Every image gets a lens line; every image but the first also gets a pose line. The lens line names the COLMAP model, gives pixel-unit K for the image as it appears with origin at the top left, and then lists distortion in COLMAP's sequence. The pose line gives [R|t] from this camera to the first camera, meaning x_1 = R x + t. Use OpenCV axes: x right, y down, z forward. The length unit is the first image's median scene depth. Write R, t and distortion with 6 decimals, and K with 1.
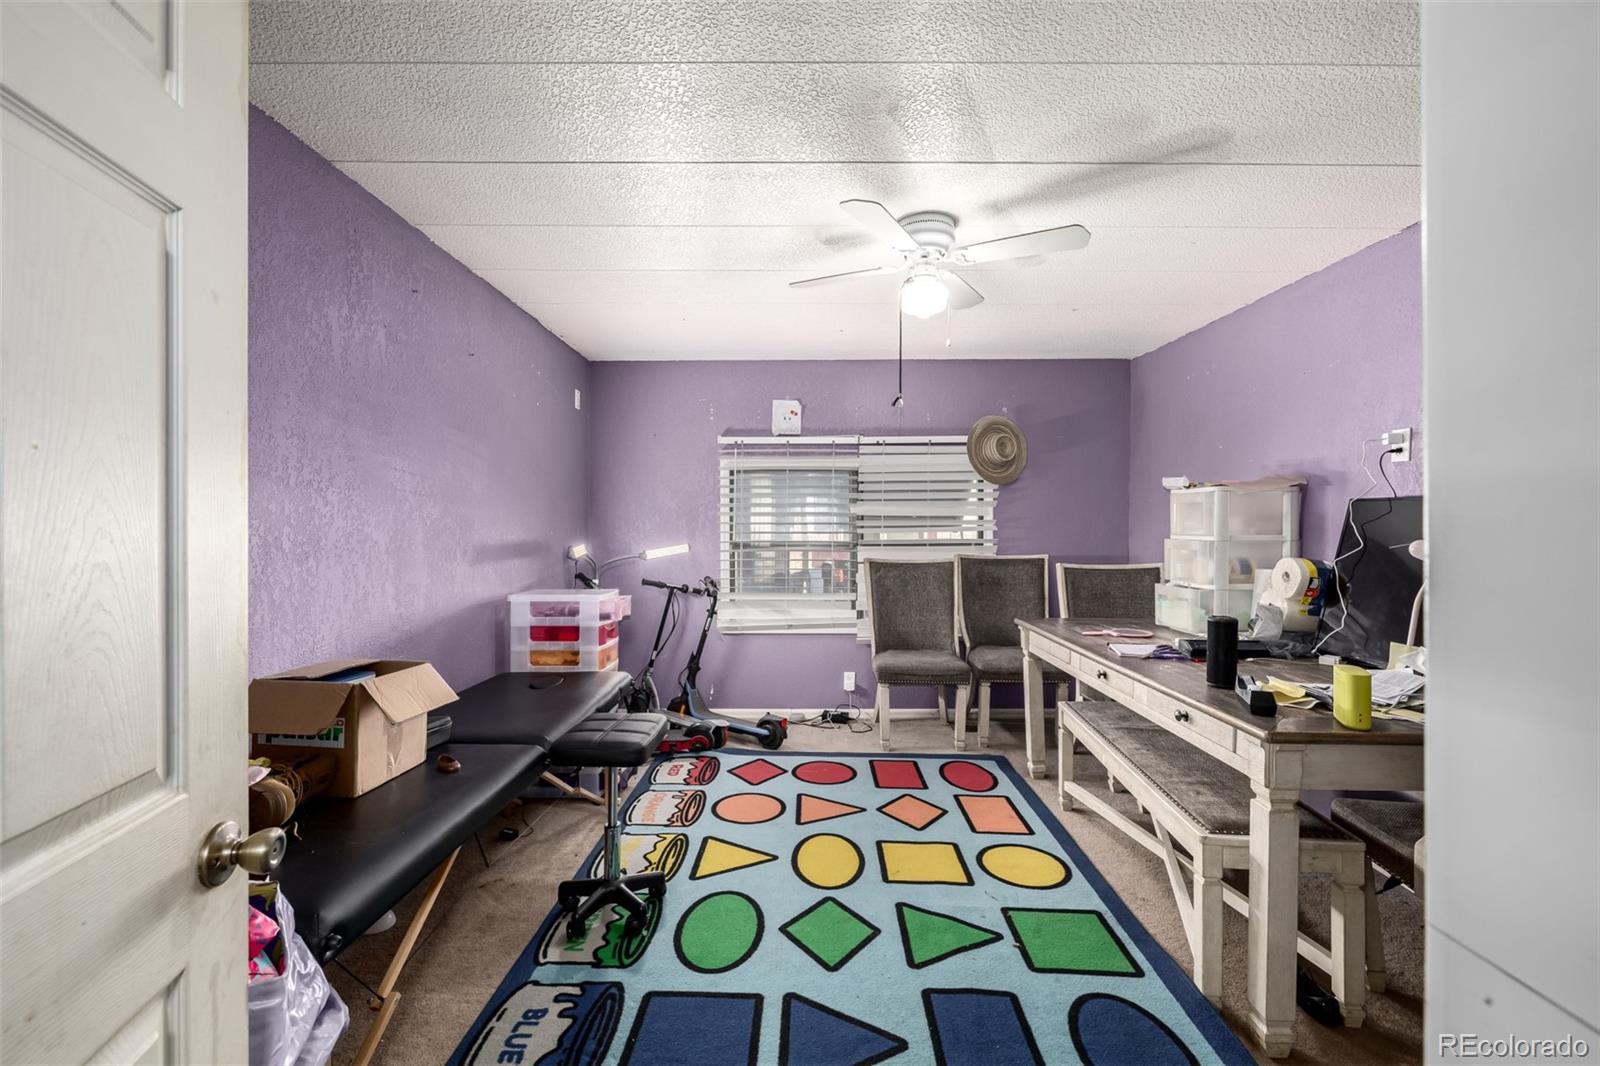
lens RADIAL K [[685.5, 0, 798.7], [0, 685.5, 526.4], [0, 0, 1]] dist [0.003229, 0.000218]
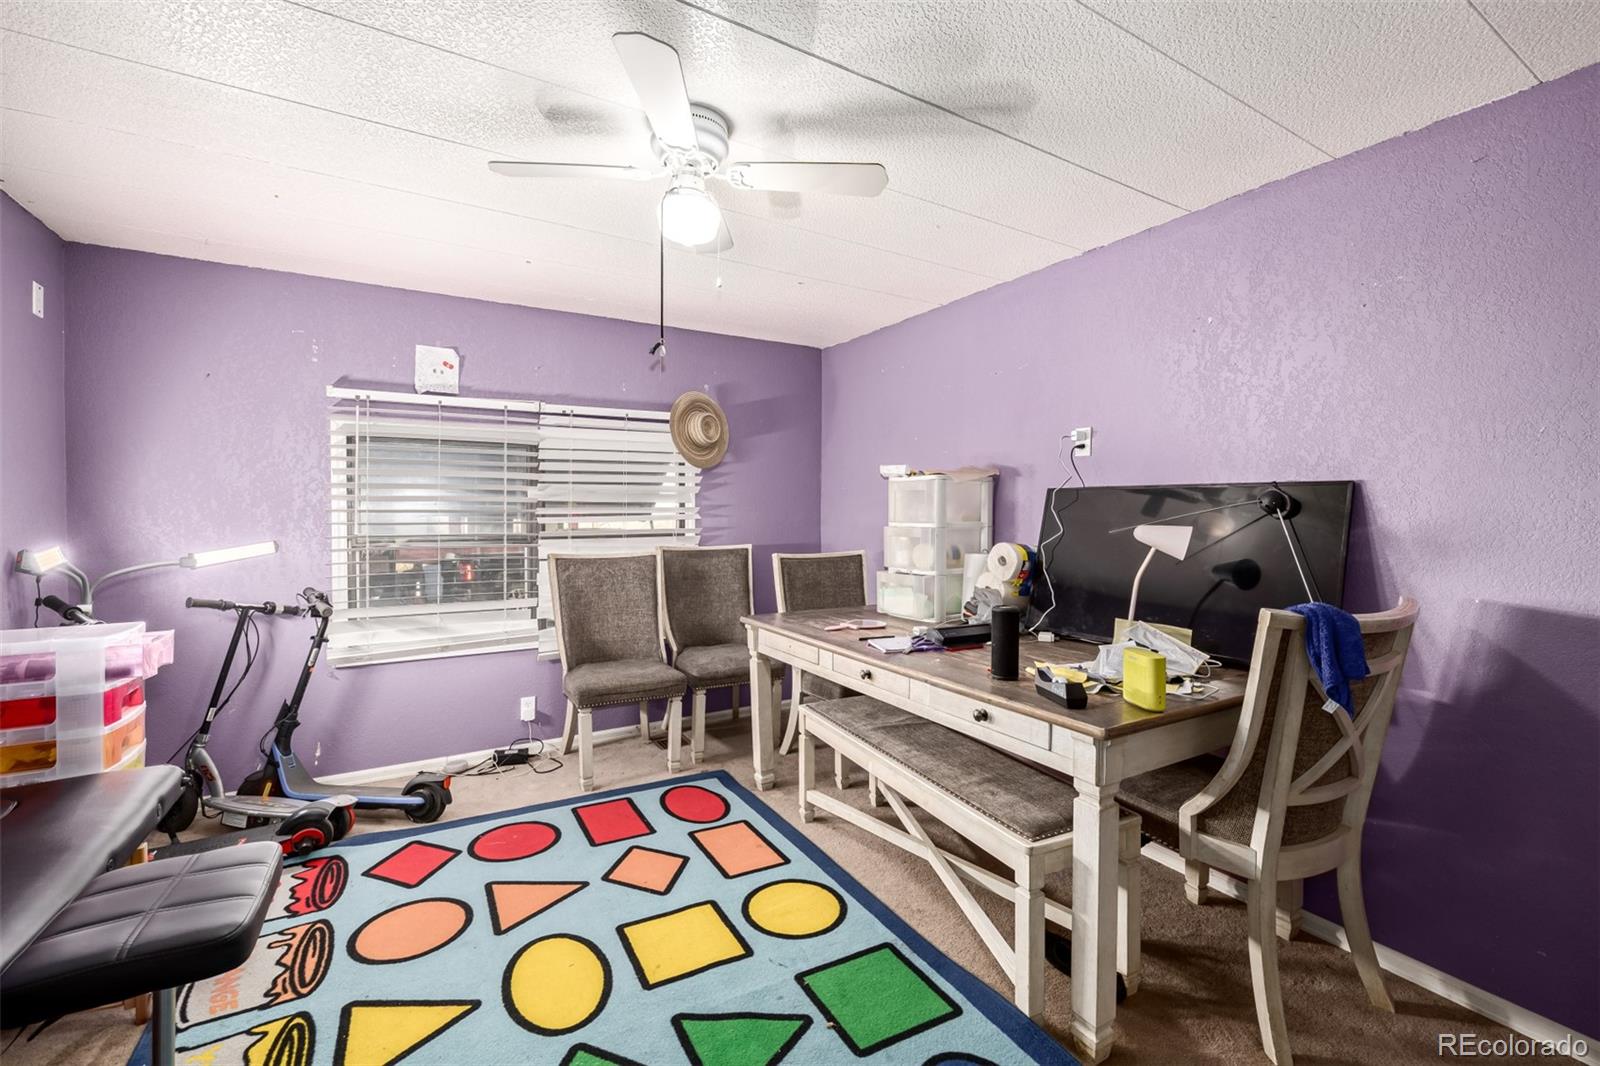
lens RADIAL K [[680.3, 0, 799.3], [0, 680.3, 519.1], [0, 0, 1]] dist [0.001535, -0.000205]
pose [[0.857682, -0.005802, 0.514149, -0.083413], [0.002977, 0.999976, 0.006317, 0.001031], [-0.514173, -0.003887, 0.857678, 0.212705]]
